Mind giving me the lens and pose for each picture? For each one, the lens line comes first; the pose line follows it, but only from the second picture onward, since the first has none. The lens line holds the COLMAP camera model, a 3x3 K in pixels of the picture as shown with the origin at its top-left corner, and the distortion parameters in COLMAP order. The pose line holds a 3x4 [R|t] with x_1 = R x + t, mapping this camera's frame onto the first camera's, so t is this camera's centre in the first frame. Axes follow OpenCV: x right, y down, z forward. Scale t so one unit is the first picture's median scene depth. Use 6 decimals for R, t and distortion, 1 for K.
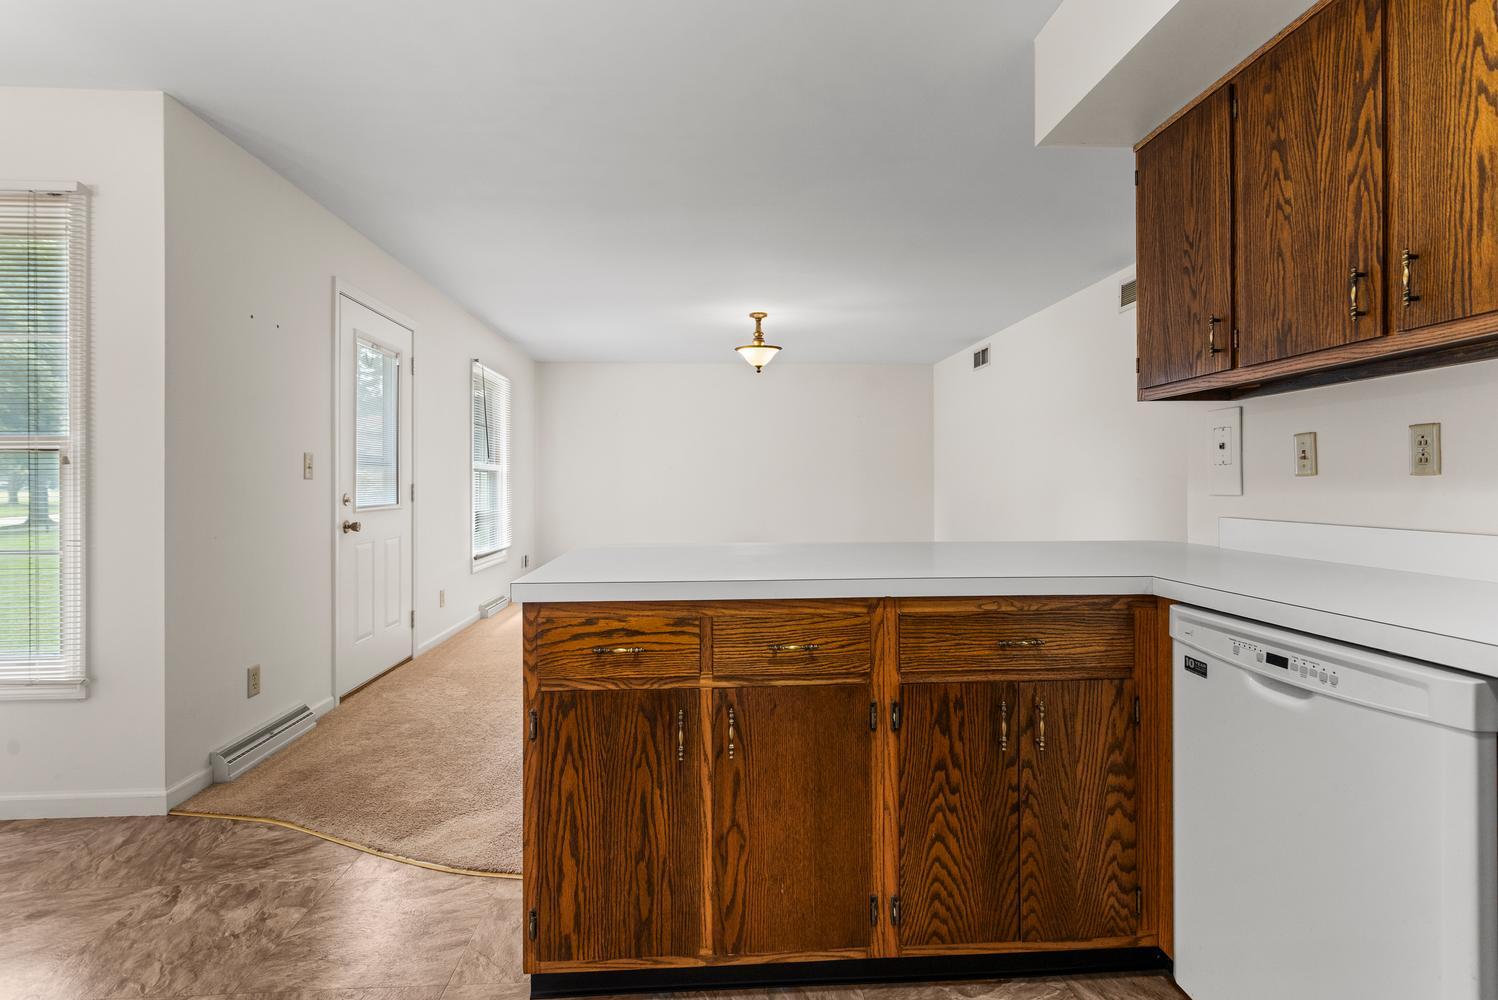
lens RADIAL K [[725.1, 0, 749.2], [0, 725.1, 483.2], [0, 0, 1]] dist [-0.000617, 0.001827]
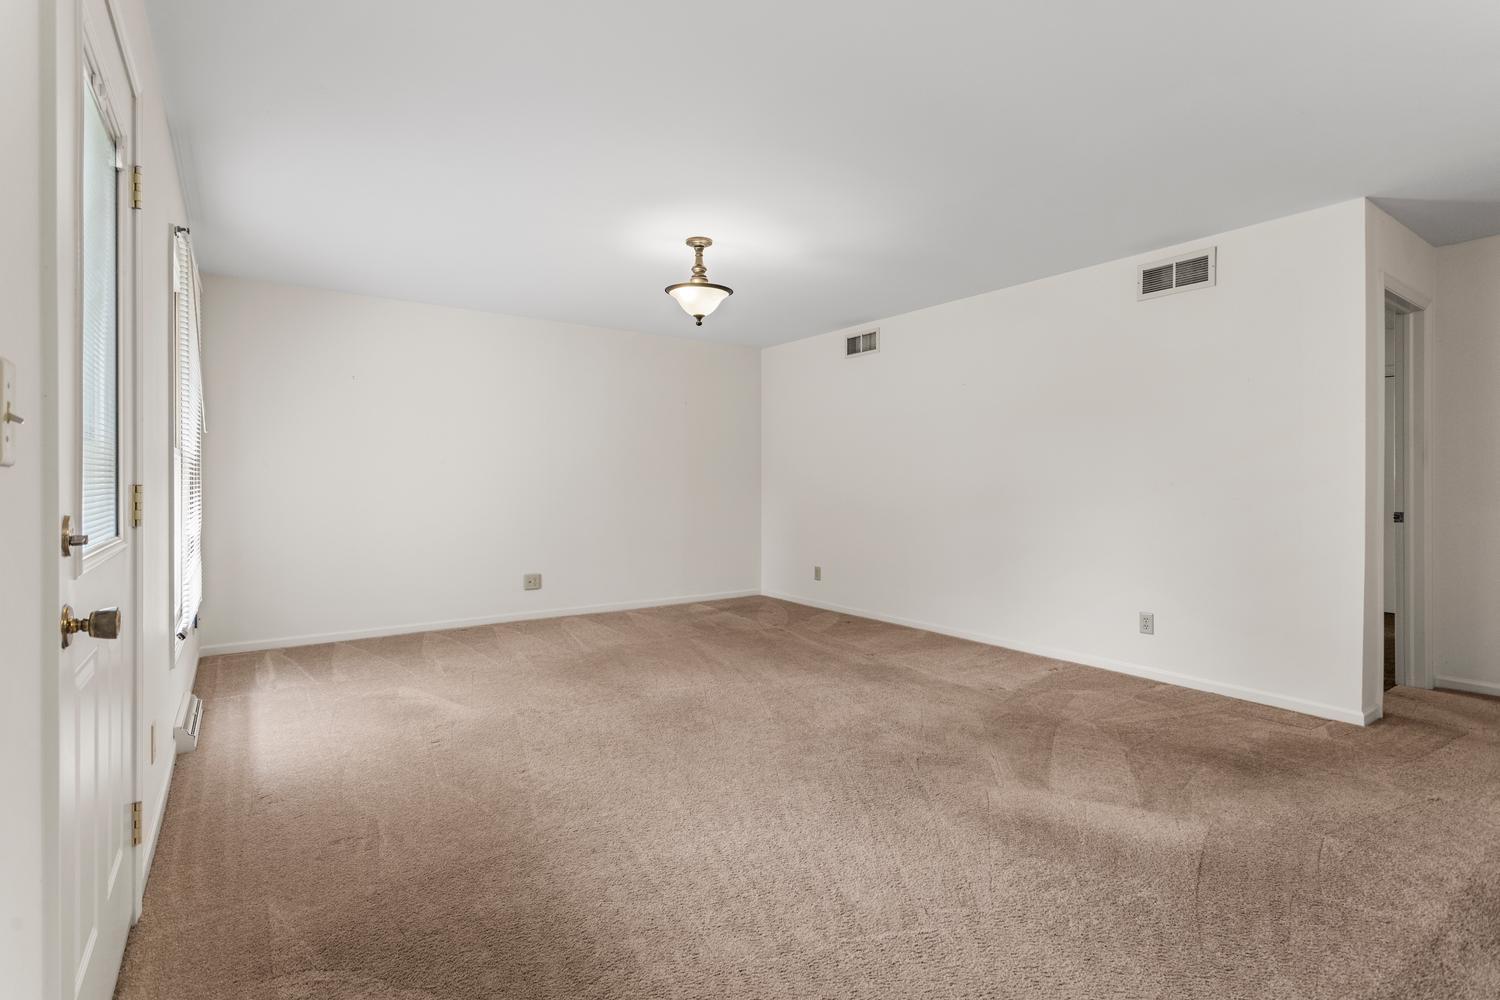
lens RADIAL K [[719.4, 0, 747.7], [0, 719.4, 486.7], [0, 0, 1]] dist [-0.002156, -0.000143]
pose [[0.853306, 0.003740, 0.521397, -1.102713], [-0.005480, 0.999983, 0.001795, 0.000712], [-0.521381, -0.004389, 0.853313, 1.405962]]
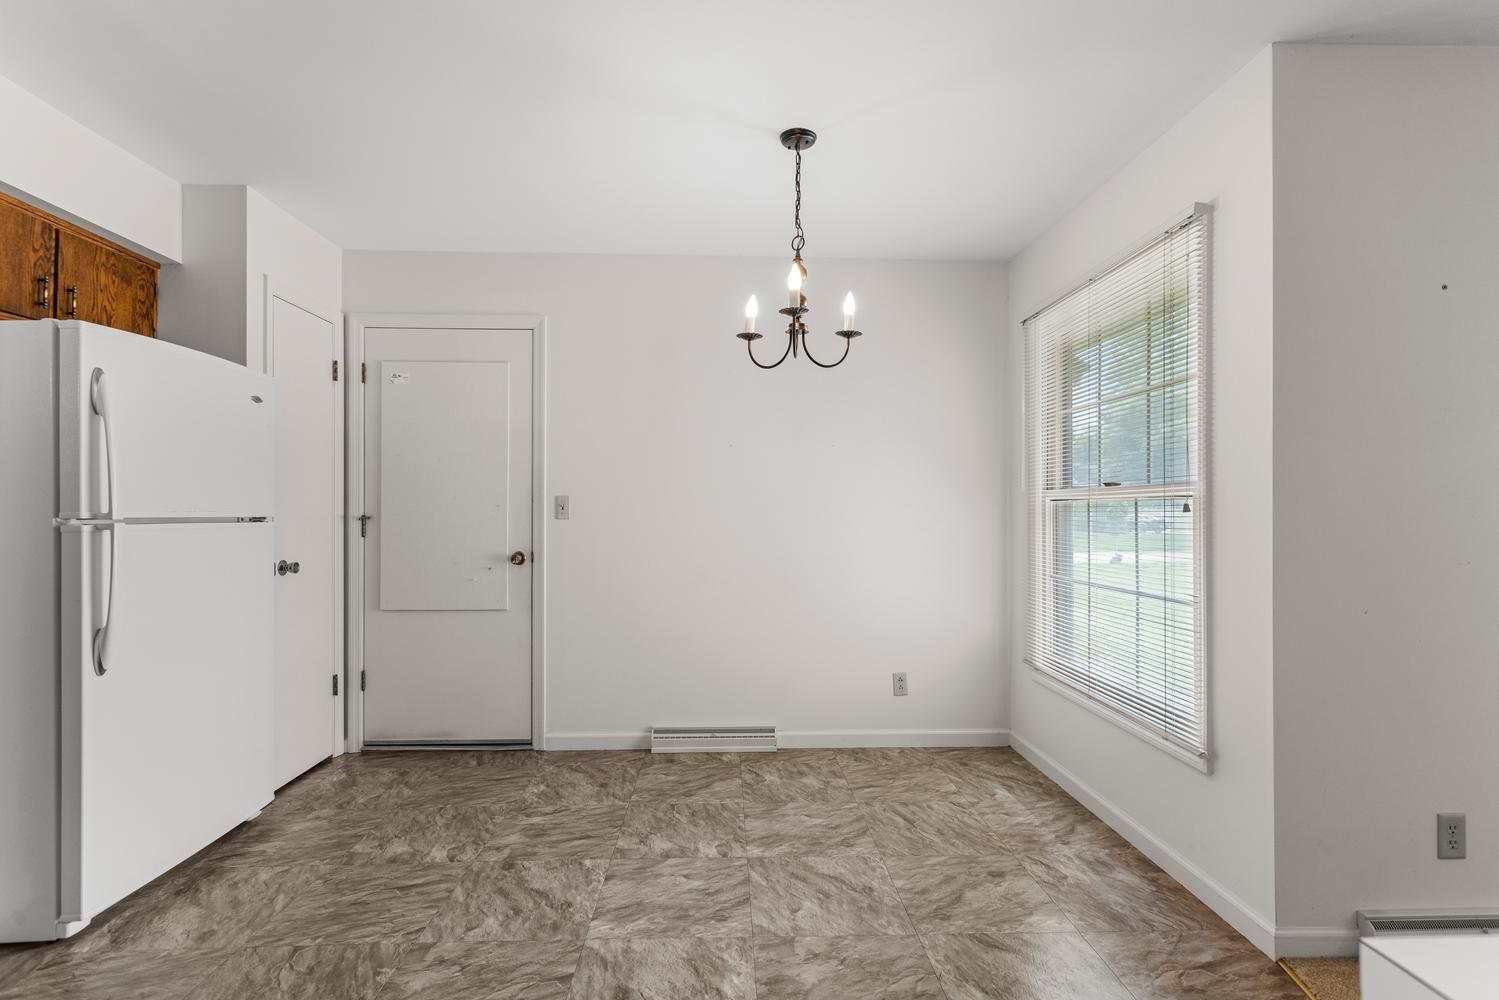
lens RADIAL K [[723.5, 0, 749.5], [0, 723.5, 500.0], [0, 0, 1]] dist [0.001648, 0.000524]
pose [[-0.026328, -0.011247, -0.999590, -0.005683], [-0.003258, 0.999932, -0.011165, -0.043670], [0.999648, 0.002963, -0.026362, 0.700560]]
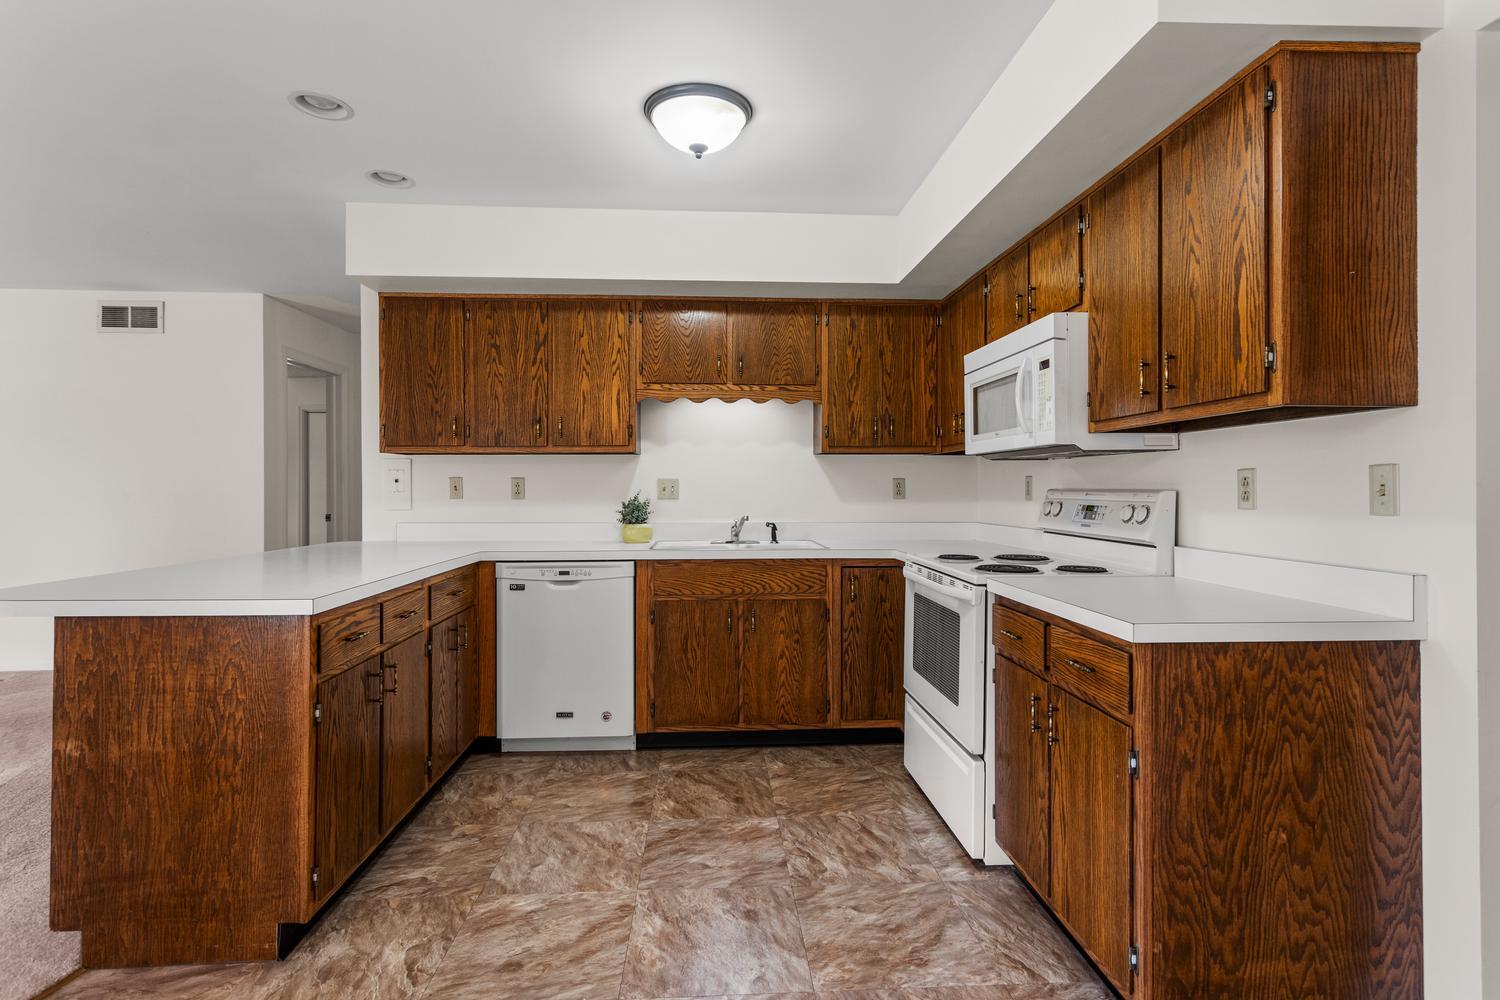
lens RADIAL K [[726.0, 0, 750.2], [0, 726.0, 483.2], [0, 0, 1]] dist [-0.000617, 0.001827]
pose [[0.001548, 0.008788, 0.999960, -1.461645], [-0.001241, 0.999961, -0.008786, -0.044687], [-0.999998, -0.001227, 0.001559, 0.249724]]
